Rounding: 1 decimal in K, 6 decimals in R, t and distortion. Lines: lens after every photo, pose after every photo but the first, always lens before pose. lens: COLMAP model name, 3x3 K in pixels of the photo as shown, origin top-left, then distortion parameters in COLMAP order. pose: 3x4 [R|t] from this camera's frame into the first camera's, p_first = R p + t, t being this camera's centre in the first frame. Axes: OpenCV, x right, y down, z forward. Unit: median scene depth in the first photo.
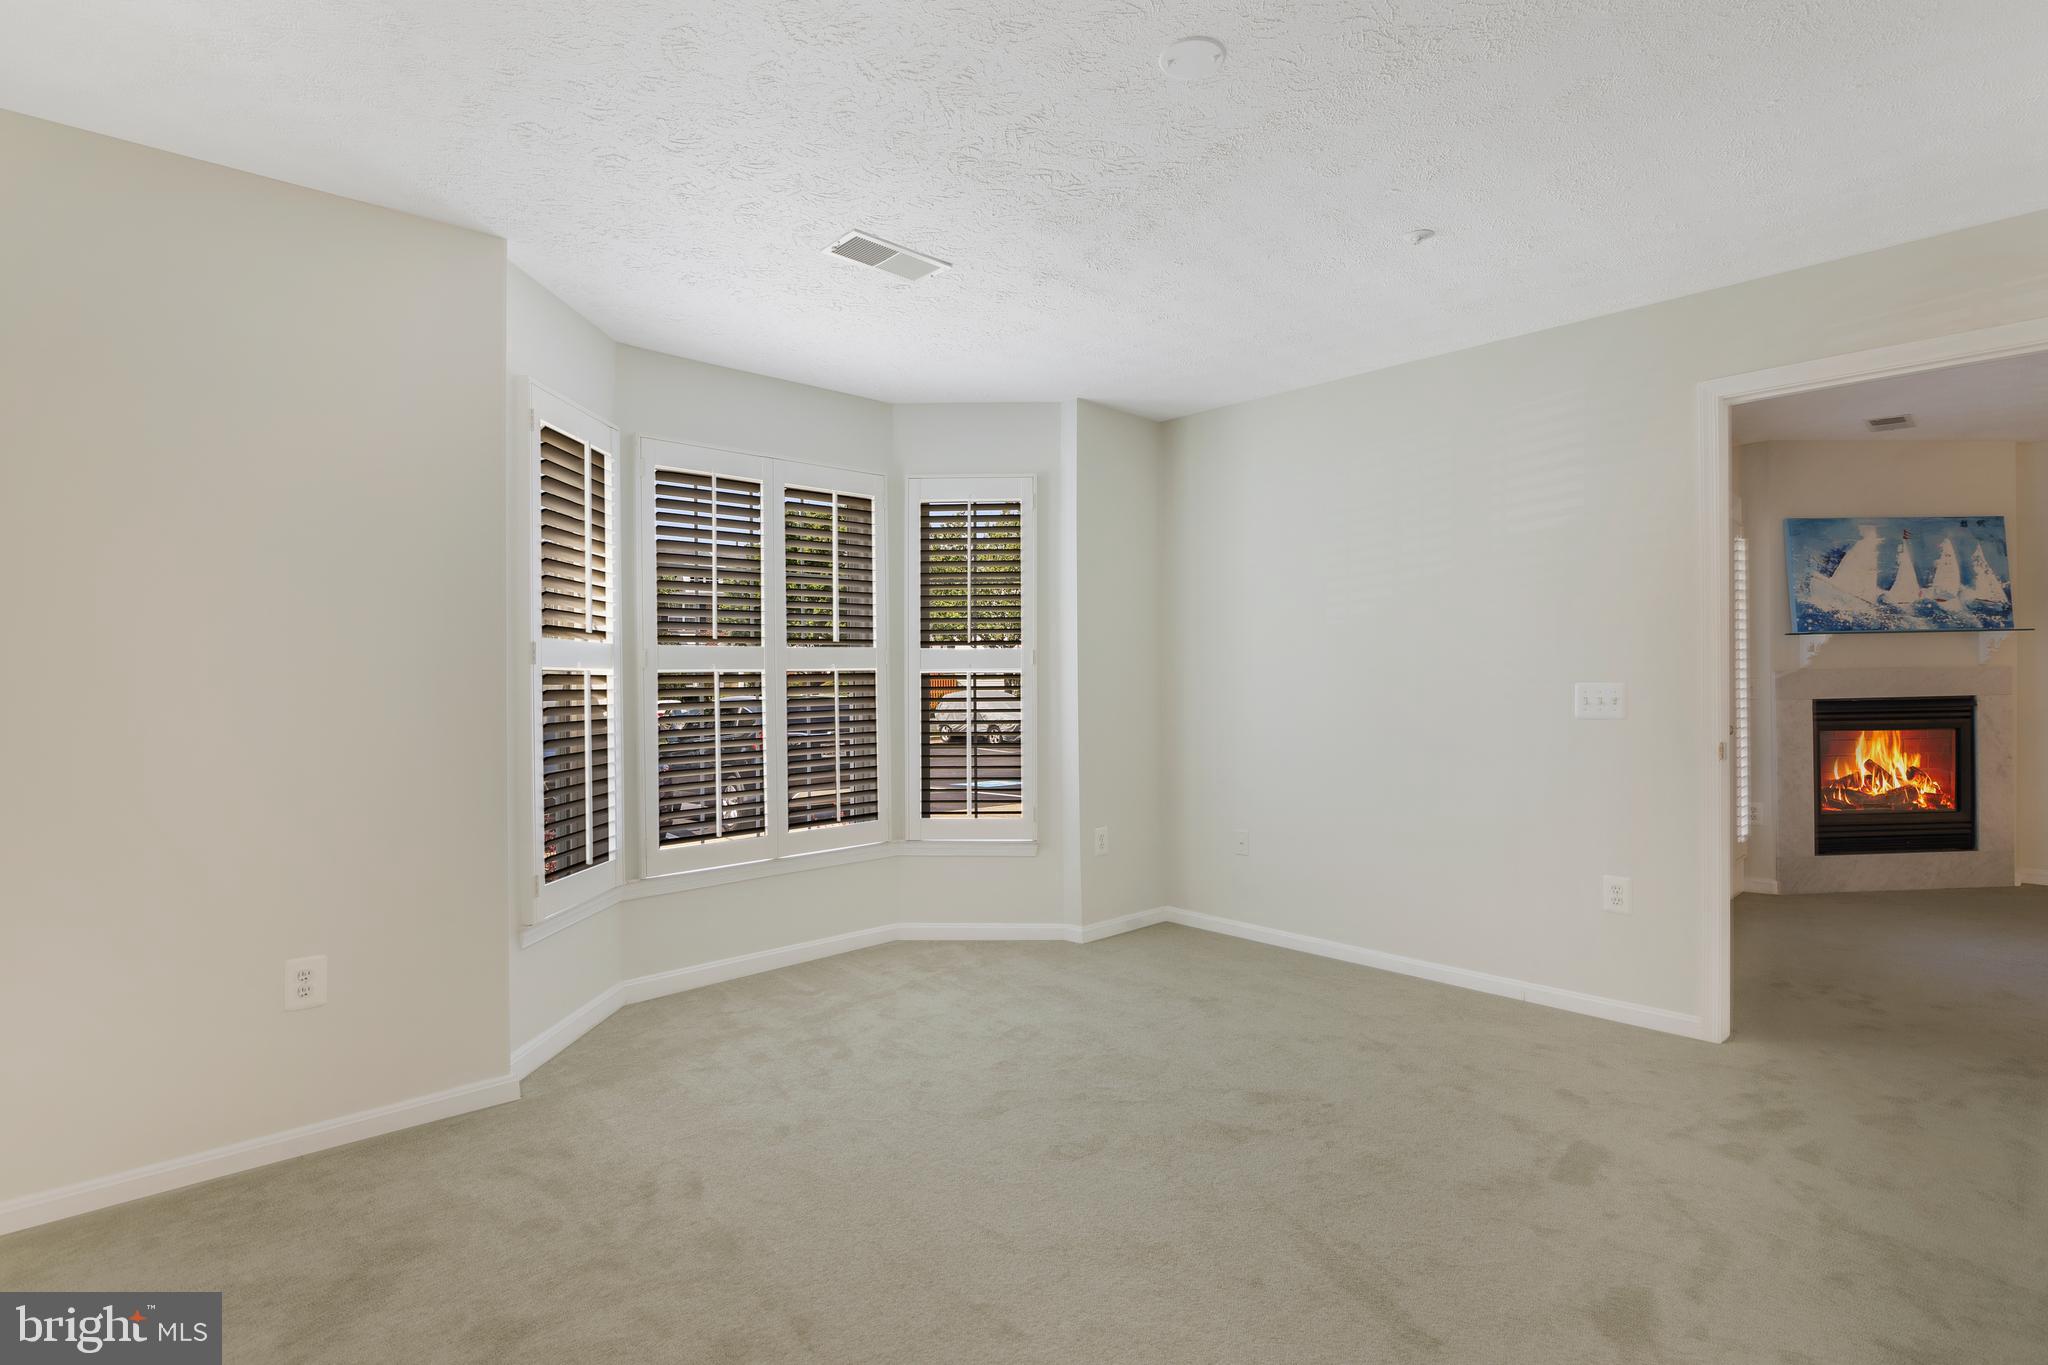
lens RADIAL K [[967.9, 0, 1039.1], [0, 967.9, 670.8], [0, 0, 1]] dist [-0.000336, -0.017300]
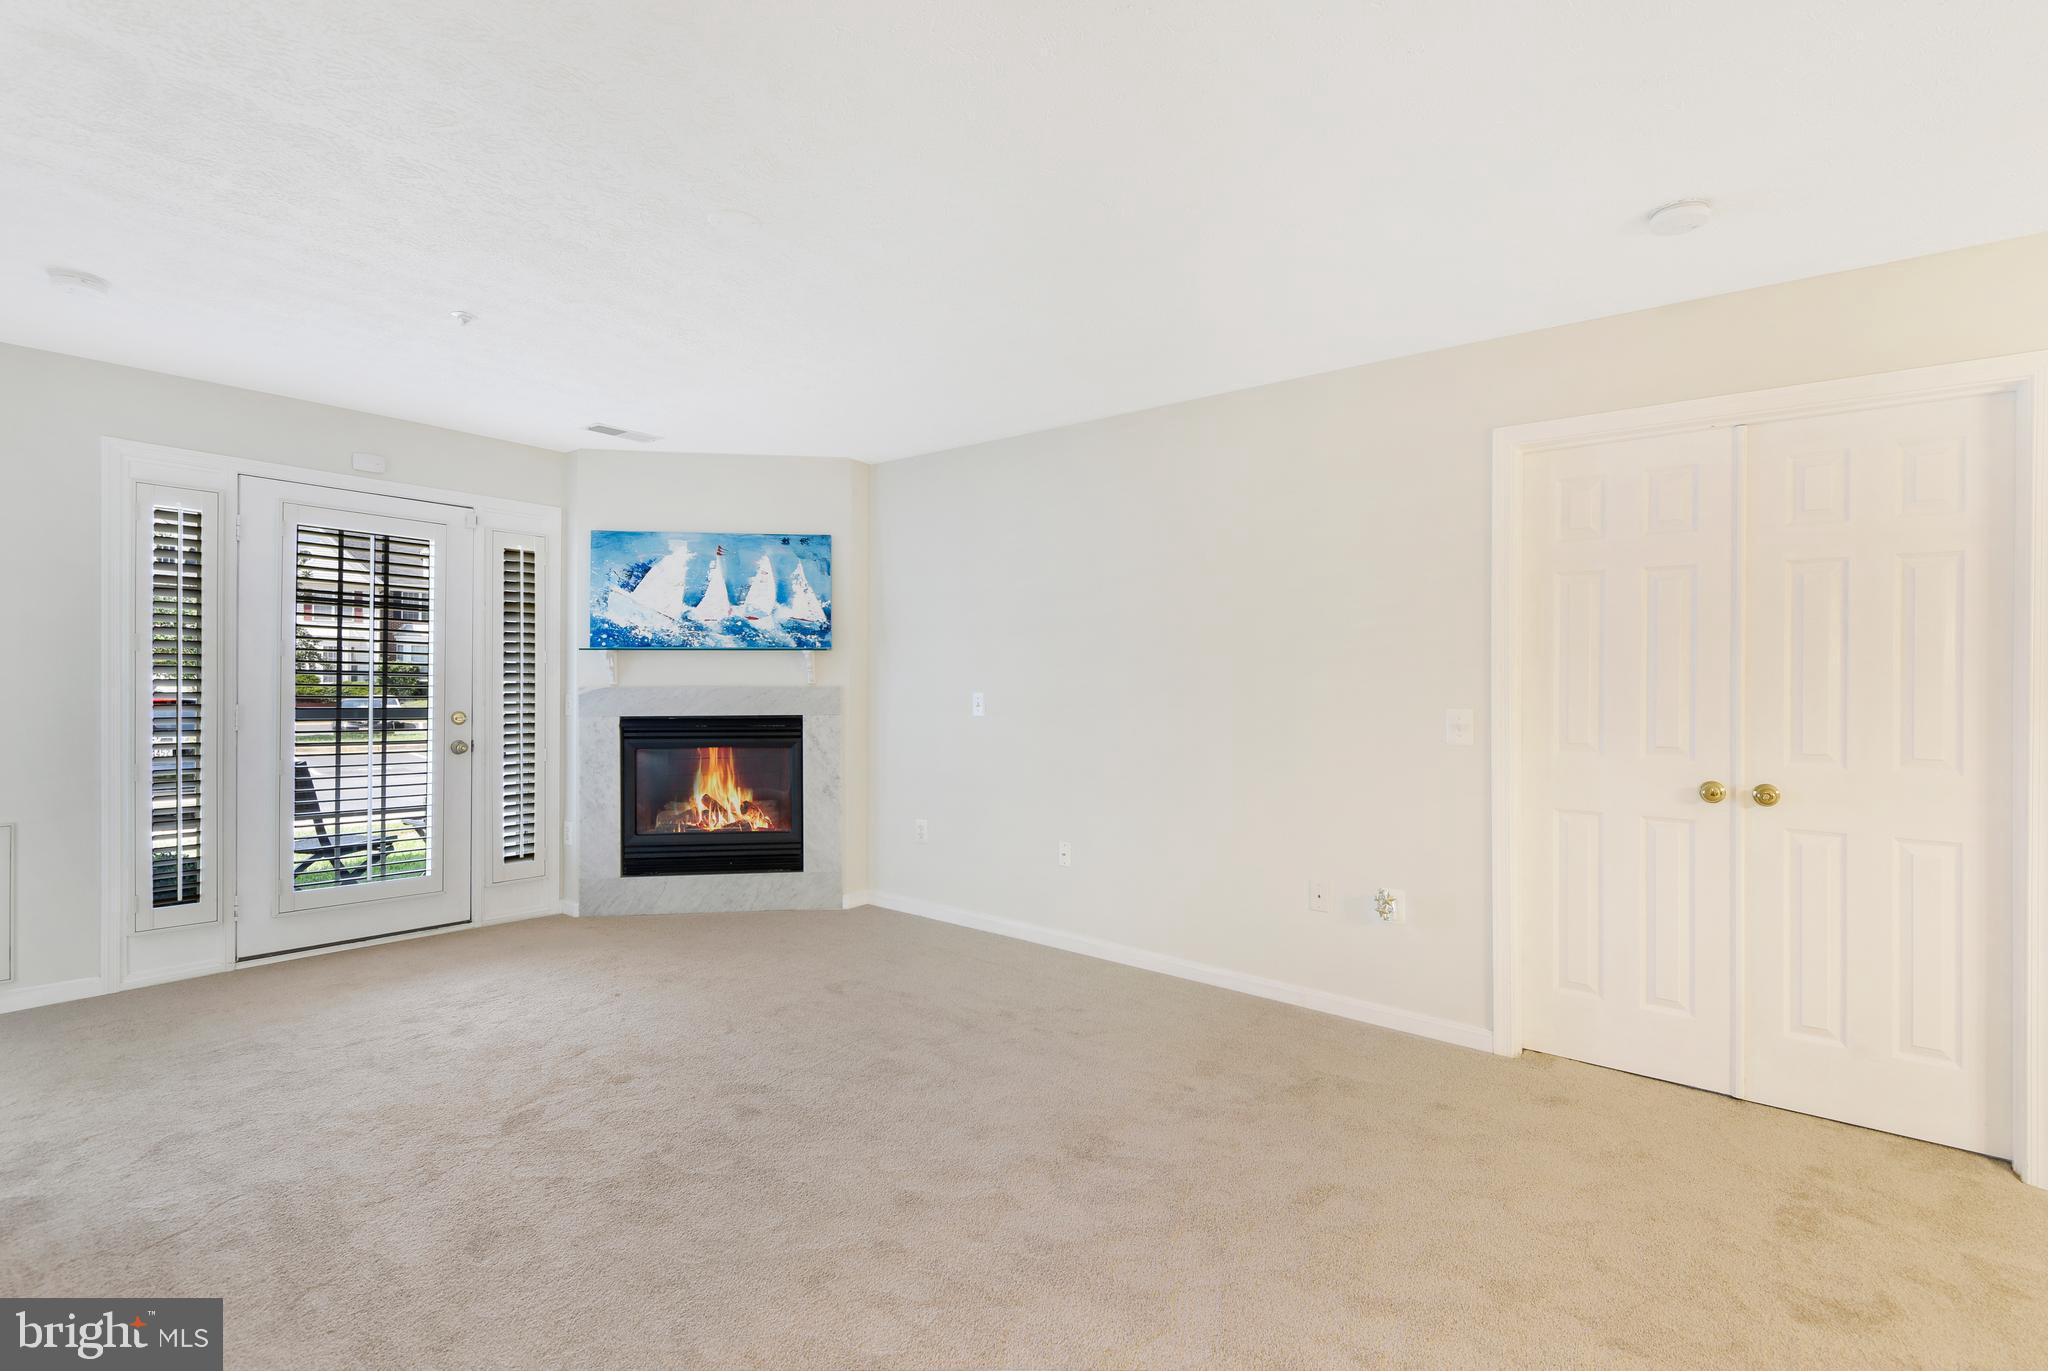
lens RADIAL K [[920.7, 0, 1070.0], [0, 920.7, 694.1], [0, 0, 1]] dist [-0.017552, -0.013768]
pose [[0.989786, 0.016307, 0.141624, 1.134165], [-0.018007, 0.999780, 0.010730, -0.011649], [-0.141418, -0.013170, 0.989862, 0.013260]]
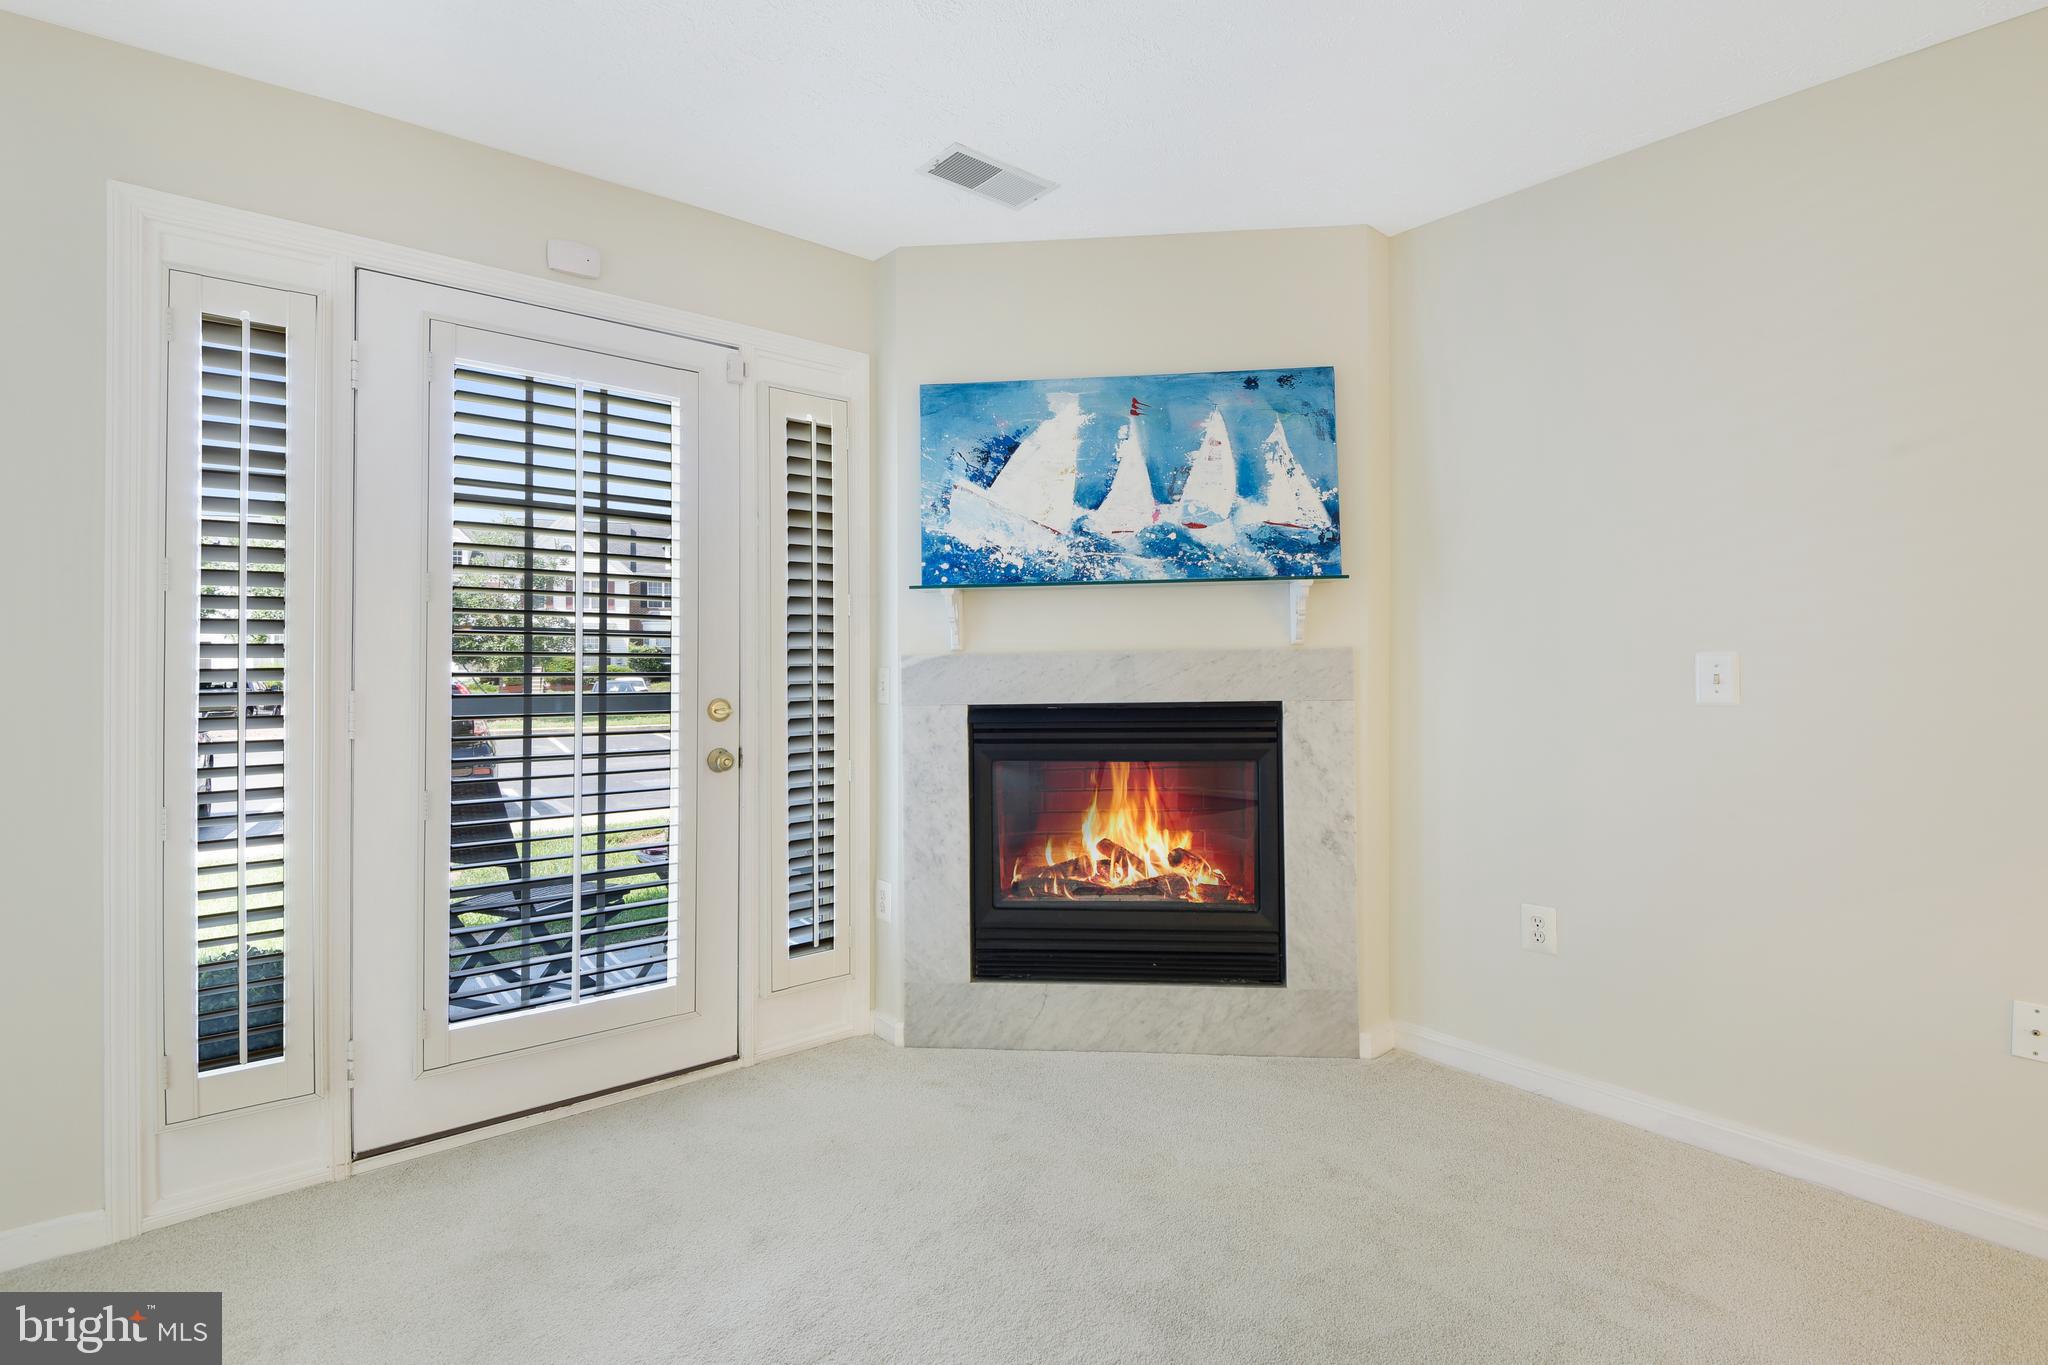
lens RADIAL K [[967.9, 0, 1039.1], [0, 967.9, 670.8], [0, 0, 1]] dist [-0.000336, -0.017300]
pose [[0.994138, 0.005326, -0.107990, 0.914430], [-0.004510, 0.999959, 0.007803, 0.004754], [0.108027, -0.007271, 0.994121, 0.441212]]
